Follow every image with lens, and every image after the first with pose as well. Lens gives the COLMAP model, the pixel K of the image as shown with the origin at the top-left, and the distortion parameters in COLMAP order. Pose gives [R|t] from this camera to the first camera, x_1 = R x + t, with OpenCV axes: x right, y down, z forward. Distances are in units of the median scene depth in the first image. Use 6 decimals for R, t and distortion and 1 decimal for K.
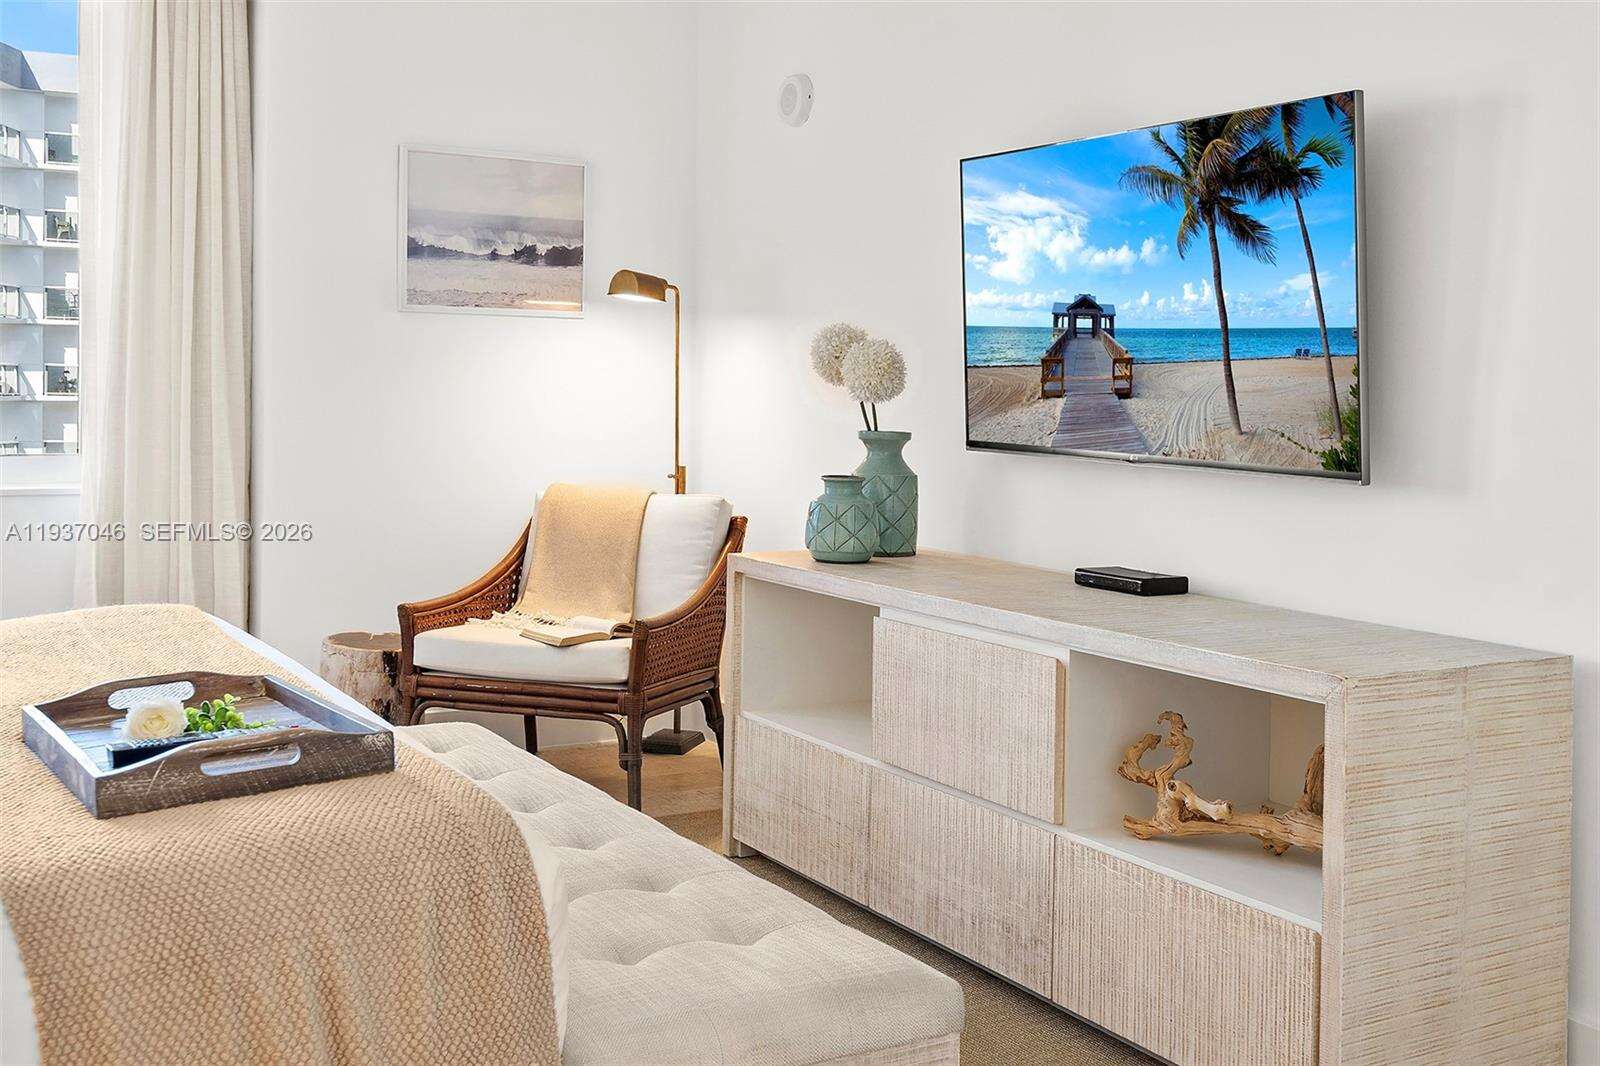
lens RADIAL K [[1603.9, 0, 800.0], [0, 1603.9, 533.0], [0, 0, 1]] dist [-0.019937, -0.009592]
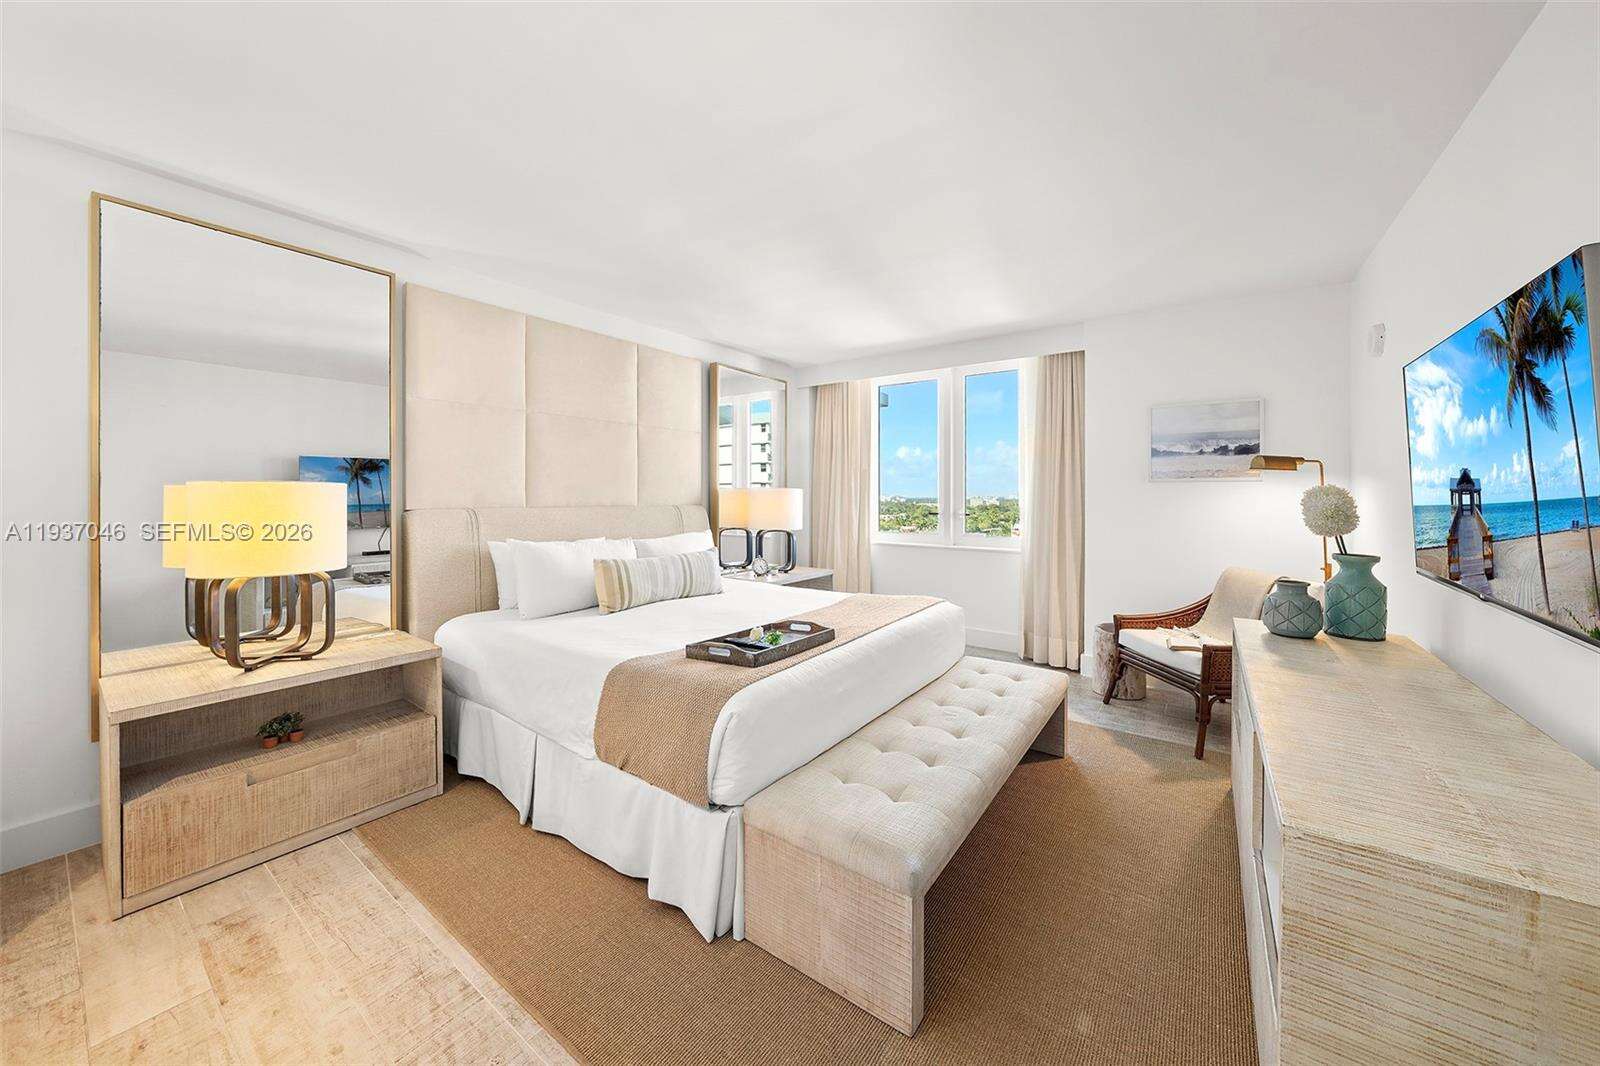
lens RADIAL K [[563.6, 0, 804.3], [0, 563.6, 544.7], [0, 0, 1]] dist [-0.006717, -0.000141]
pose [[0.411552, 0.058671, -0.909496, 0.278830], [-0.075527, 0.996689, 0.030120, -0.043531], [0.908251, 0.056295, 0.414621, 0.276481]]
